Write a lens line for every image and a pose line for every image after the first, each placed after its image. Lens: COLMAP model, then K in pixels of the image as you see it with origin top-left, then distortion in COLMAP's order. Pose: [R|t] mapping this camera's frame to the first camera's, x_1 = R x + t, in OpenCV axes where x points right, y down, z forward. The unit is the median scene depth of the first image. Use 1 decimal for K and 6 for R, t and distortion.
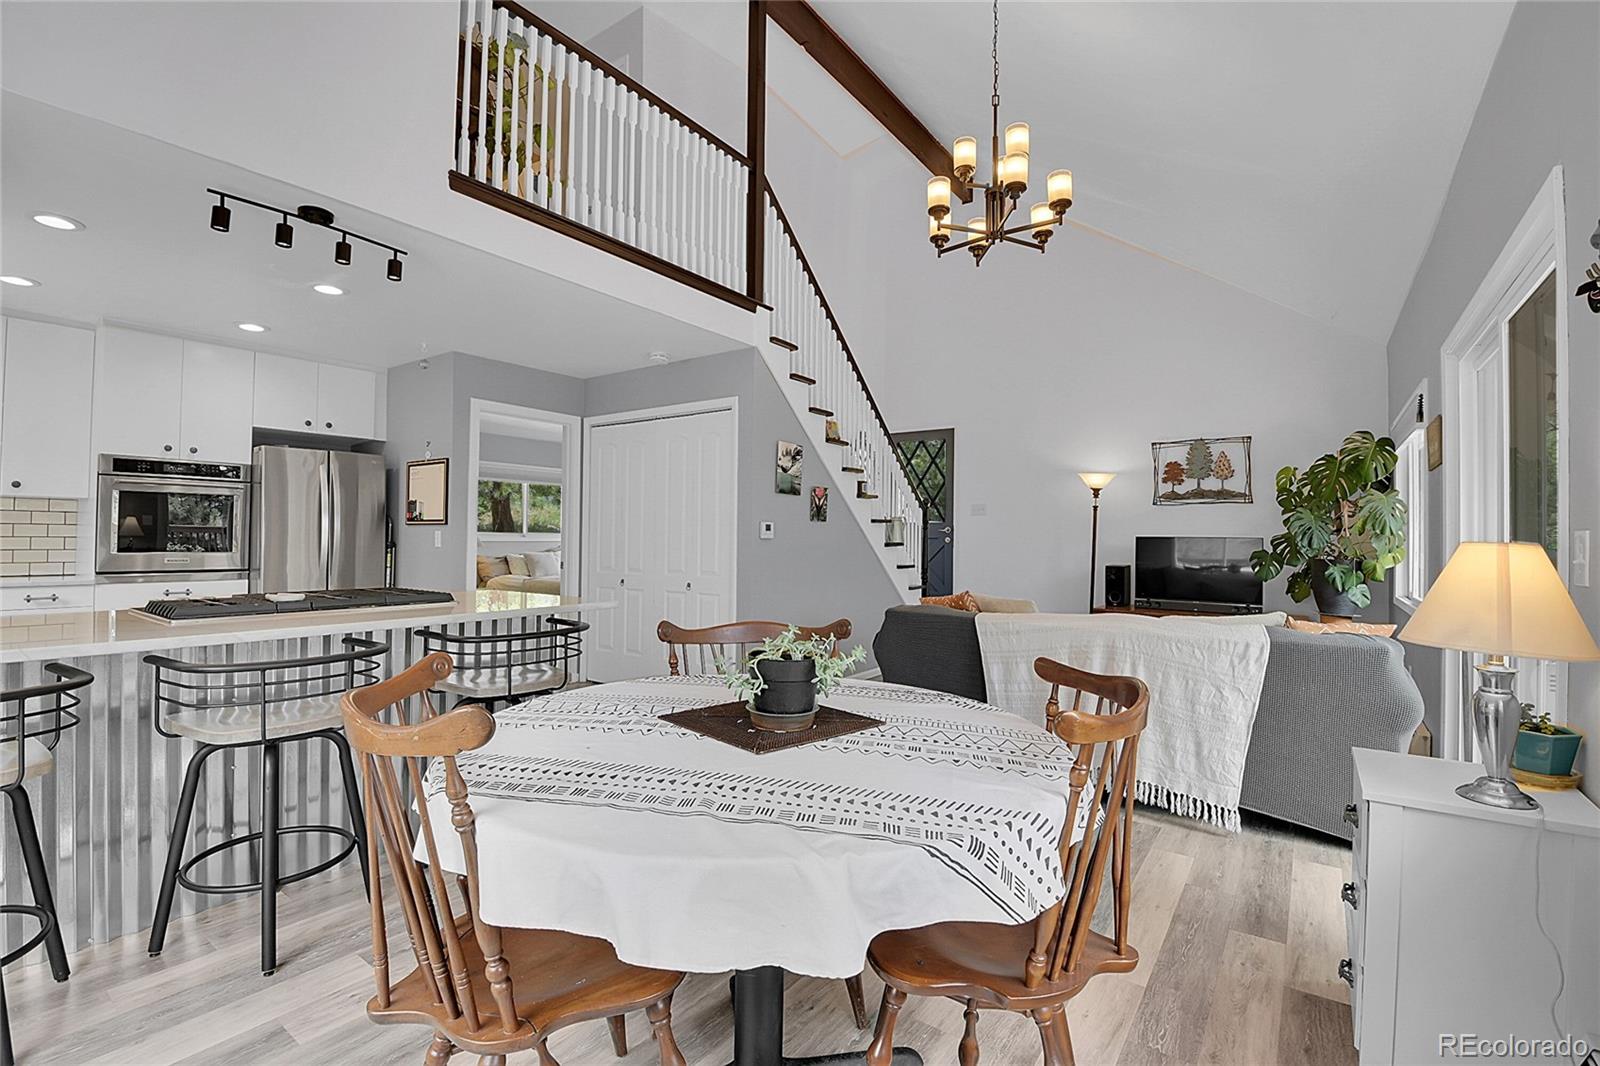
lens RADIAL K [[712.0, 0, 795.8], [0, 712.0, 531.0], [0, 0, 1]] dist [-0.018114, -0.005731]
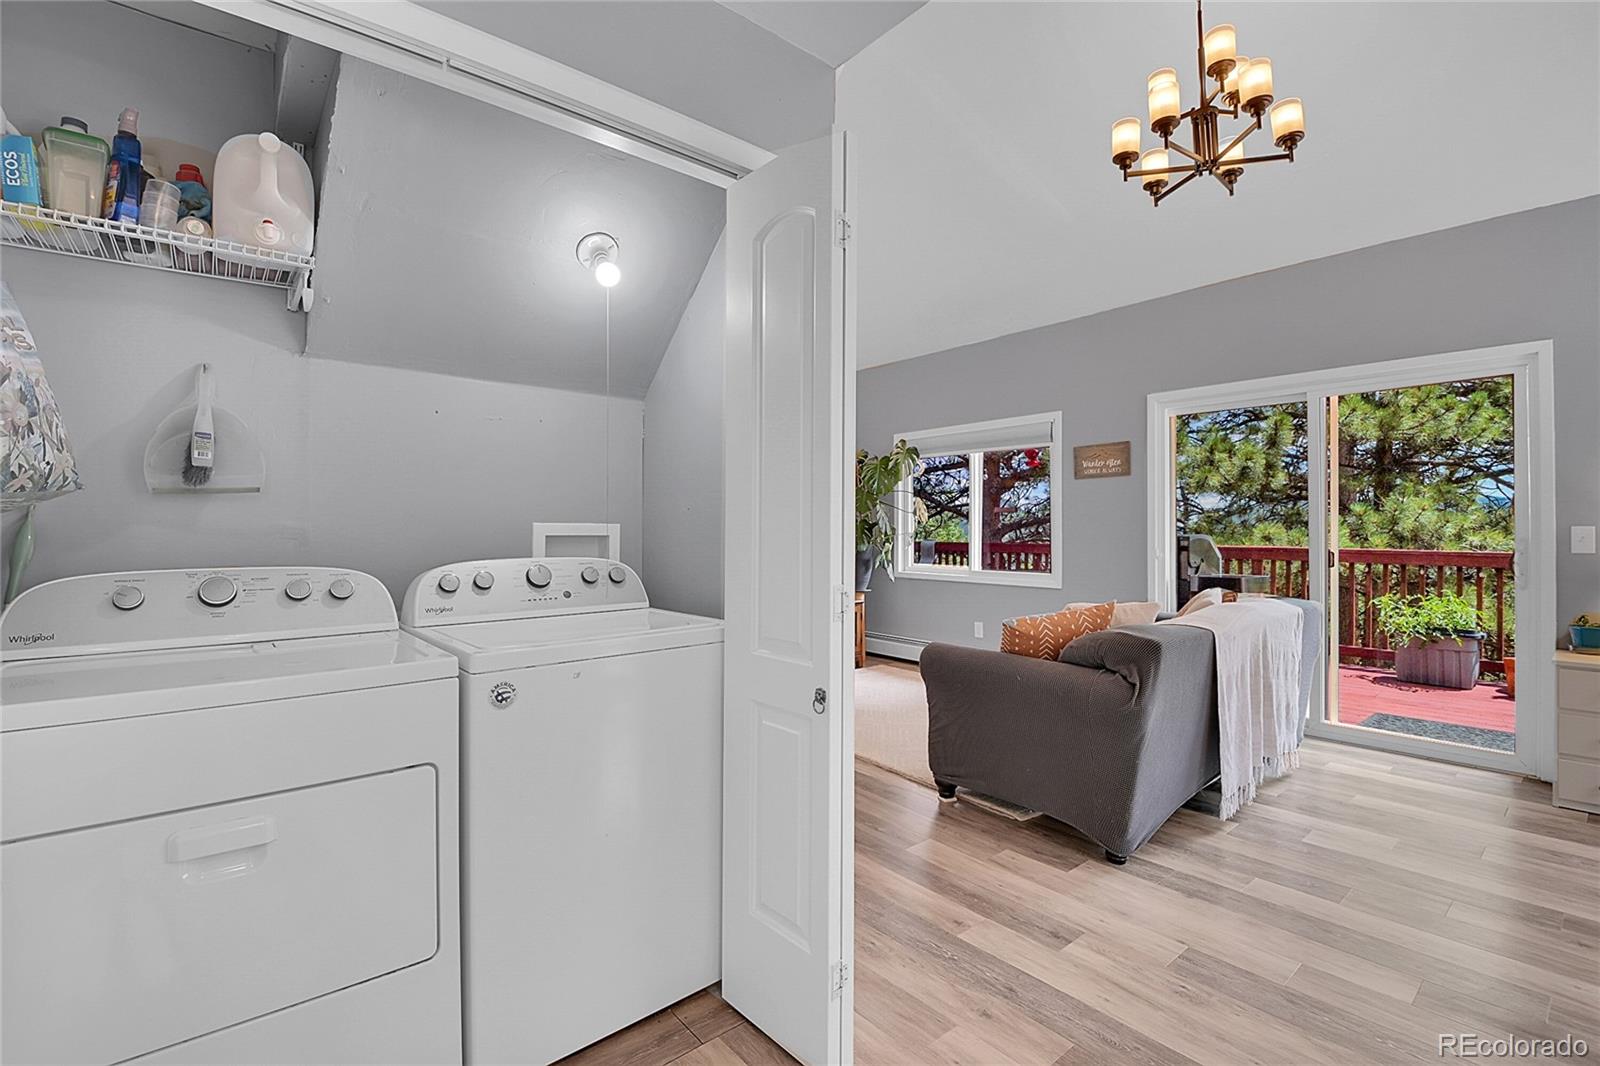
lens RADIAL K [[712.0, 0, 796.1], [0, 712.0, 521.1], [0, 0, 1]] dist [-0.018114, -0.005731]
pose [[0.244908, -0.000957, 0.969546, -0.406413], [-0.007608, 0.999967, 0.002909, -0.000387], [-0.969516, -0.008089, 0.244893, 0.805769]]
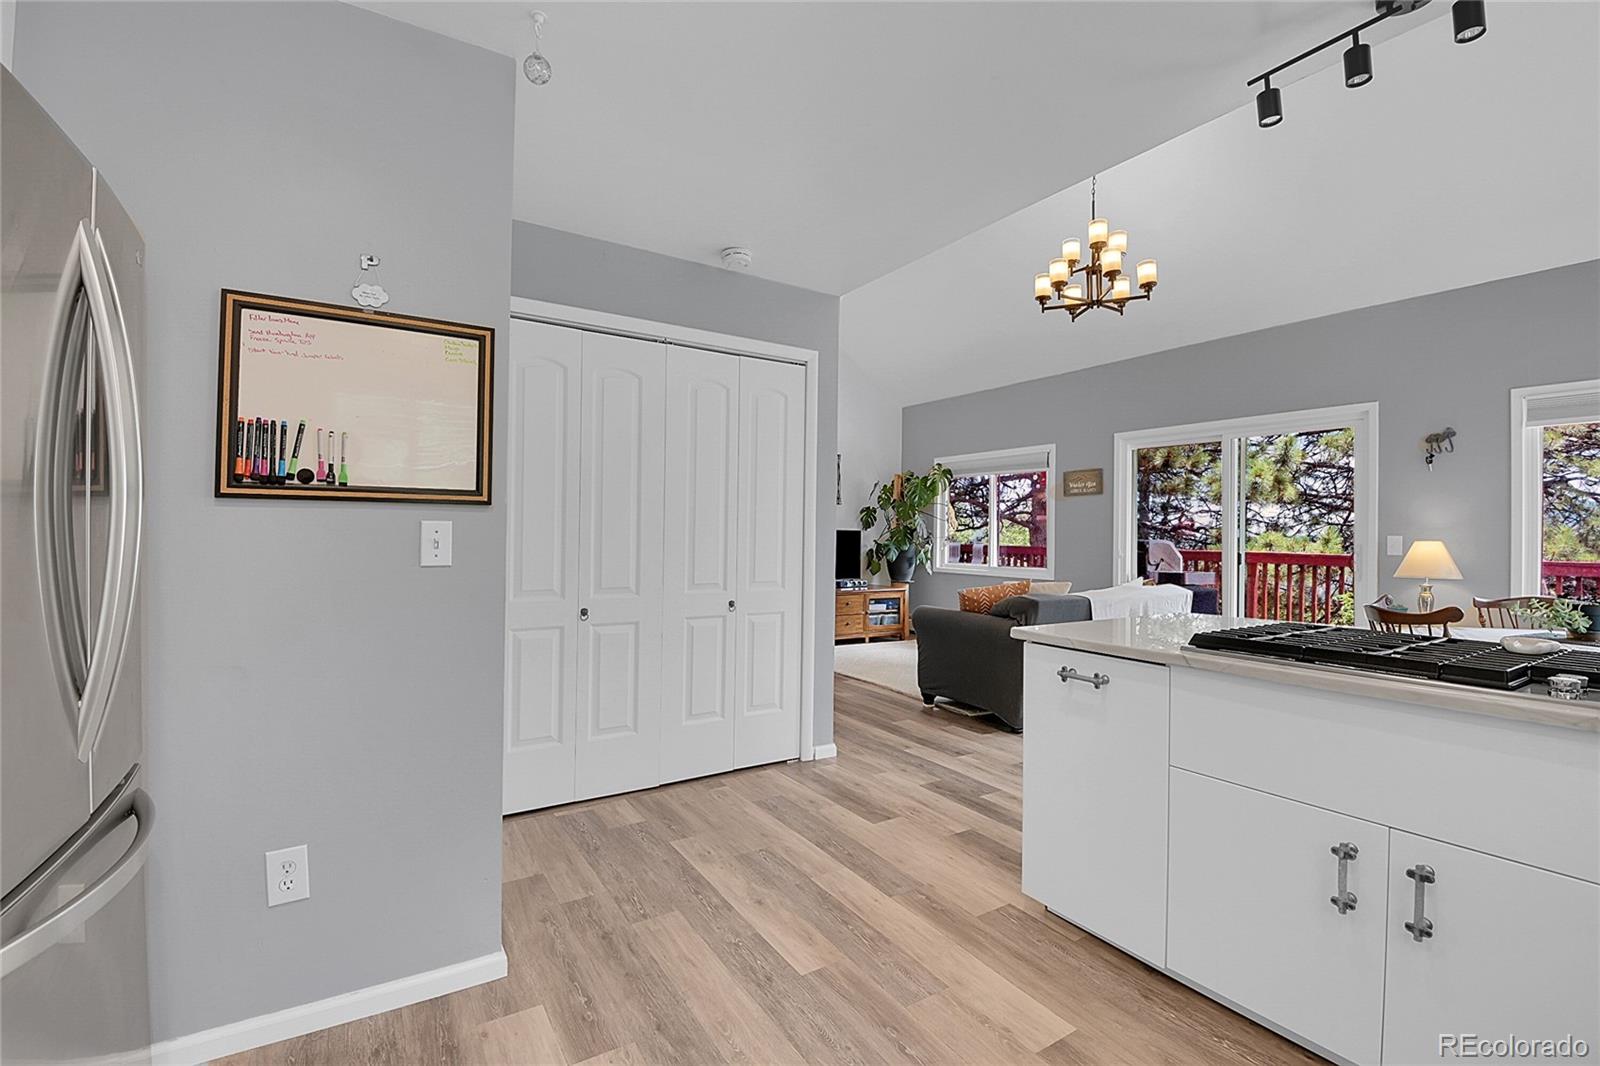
lens RADIAL K [[710.2, 0, 786.5], [0, 710.2, 528.3], [0, 0, 1]] dist [-0.008316, -0.000731]
pose [[0.378921, -0.003085, 0.925424, -0.728169], [-0.015302, 0.999837, 0.009599, -0.005823], [-0.925303, -0.017798, 0.378812, 0.653154]]
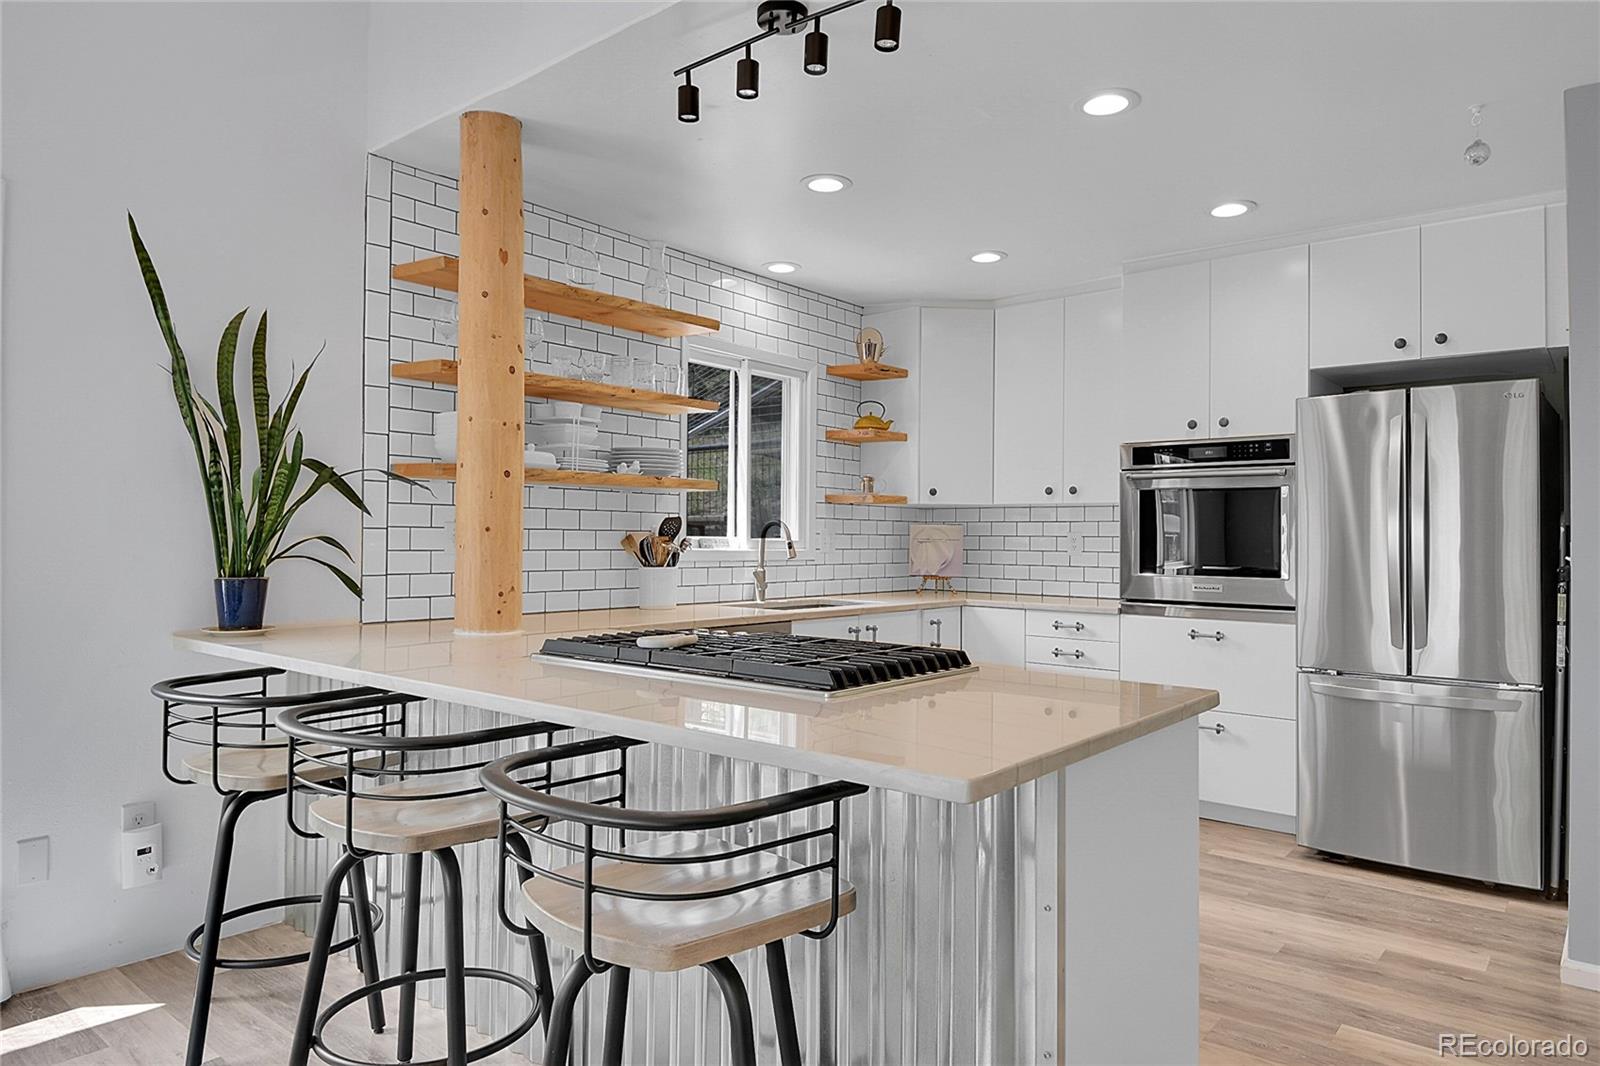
lens RADIAL K [[980.7, 0, 802.1], [0, 980.7, 524.0], [0, 0, 1]] dist [0.002636, -0.002335]
pose [[-0.062413, -0.027425, -0.997674, 0.076959], [-0.000768, 0.999623, -0.027430, 0.005669], [0.998050, -0.000946, -0.062411, 0.558471]]
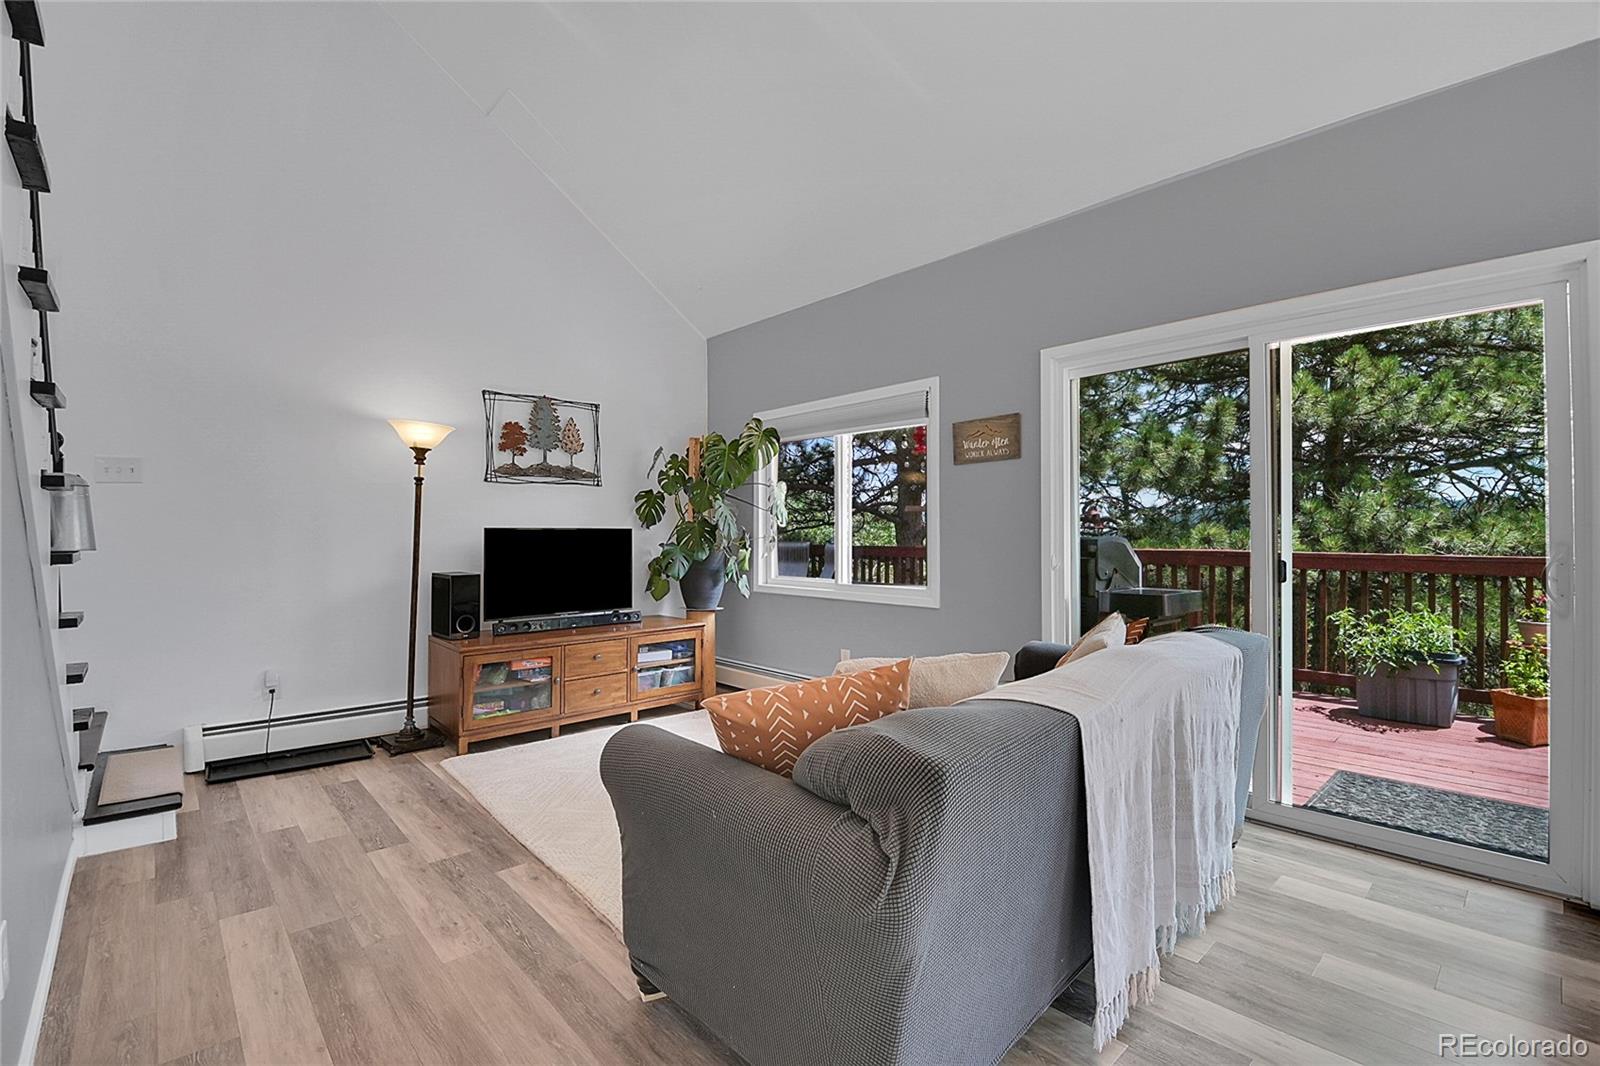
lens RADIAL K [[712.0, 0, 796.8], [0, 712.0, 526.1], [0, 0, 1]] dist [-0.018114, -0.005731]
pose [[0.193197, -0.005601, 0.981144, -0.132895], [-0.003112, 0.999975, 0.006321, 0.001397], [-0.981155, -0.004275, 0.193174, 0.692802]]
